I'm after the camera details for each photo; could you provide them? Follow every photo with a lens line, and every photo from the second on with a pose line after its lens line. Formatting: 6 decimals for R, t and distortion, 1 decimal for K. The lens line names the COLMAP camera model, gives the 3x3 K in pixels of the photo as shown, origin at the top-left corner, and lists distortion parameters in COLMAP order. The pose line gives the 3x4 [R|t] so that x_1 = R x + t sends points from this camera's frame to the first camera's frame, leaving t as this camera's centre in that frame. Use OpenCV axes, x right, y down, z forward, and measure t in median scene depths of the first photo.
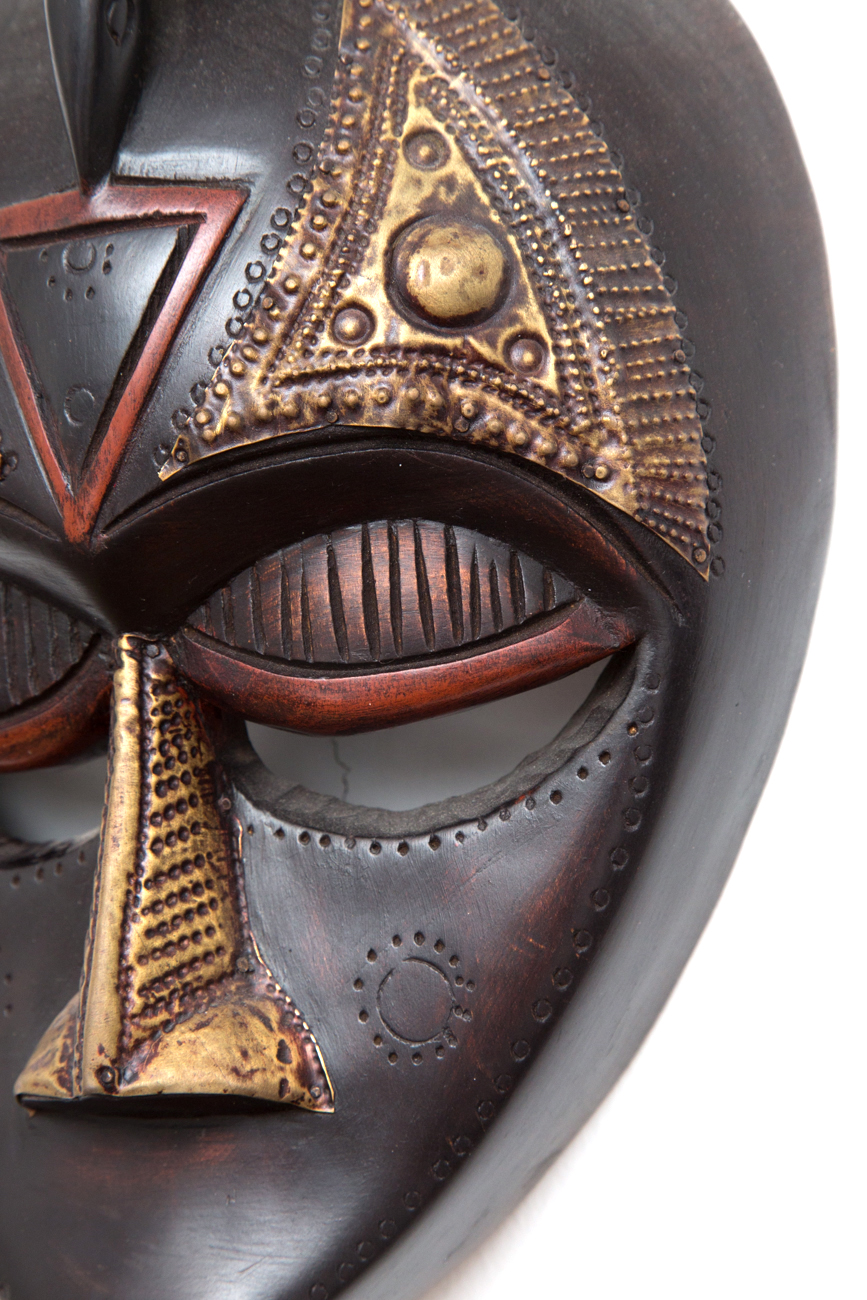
lens RADIAL K [[3387.2, 0, 433.5], [0, 3387.2, 650.0], [0, 0, 1]] dist [0.298545, 0.236285]
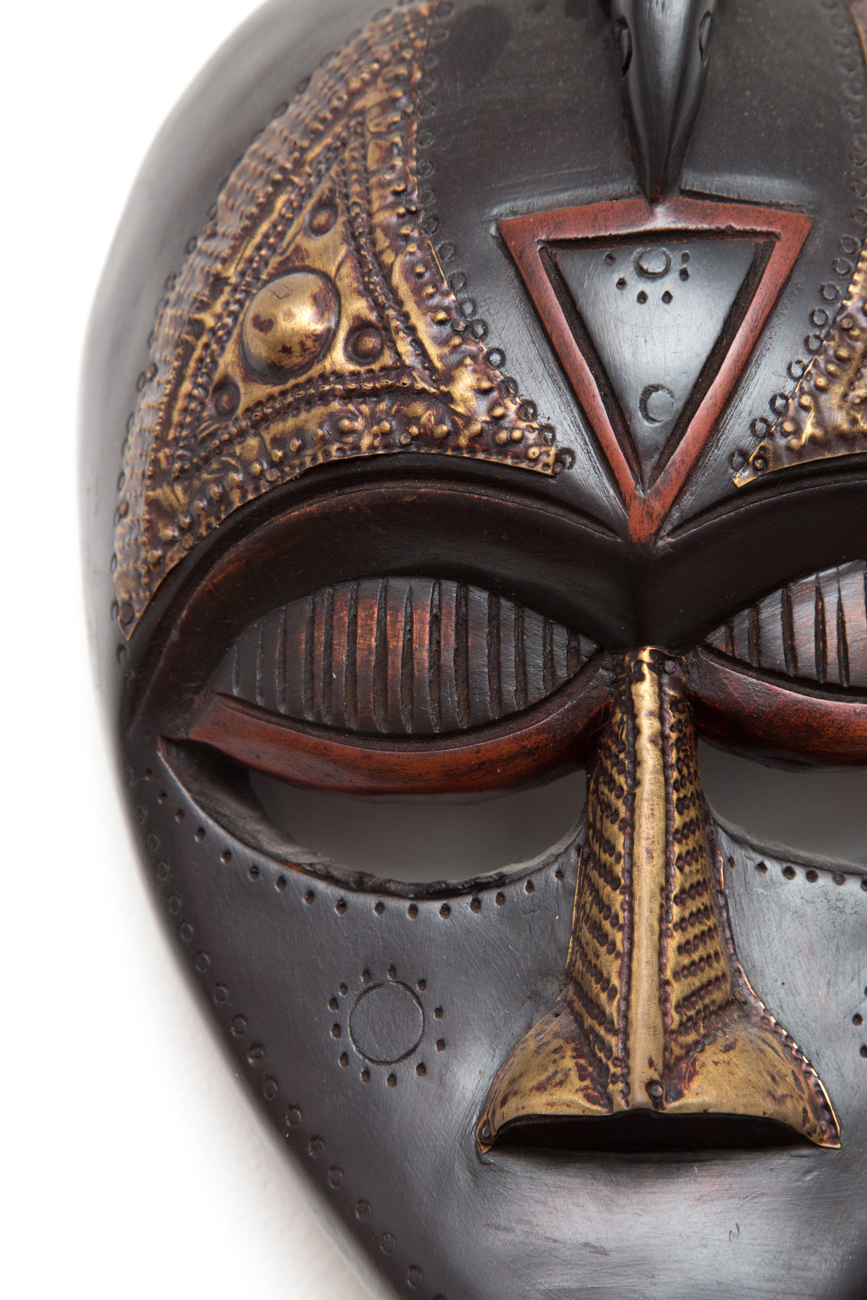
lens RADIAL K [[3387.2, 0, 433.5], [0, 3387.2, 650.0], [0, 0, 1]] dist [0.298545, 0.236285]
pose [[0.934986, 0.092249, 0.342478, -0.490047], [-0.045197, 0.988701, -0.142922, 0.140677], [-0.351793, 0.118151, 0.928591, 0.112723]]
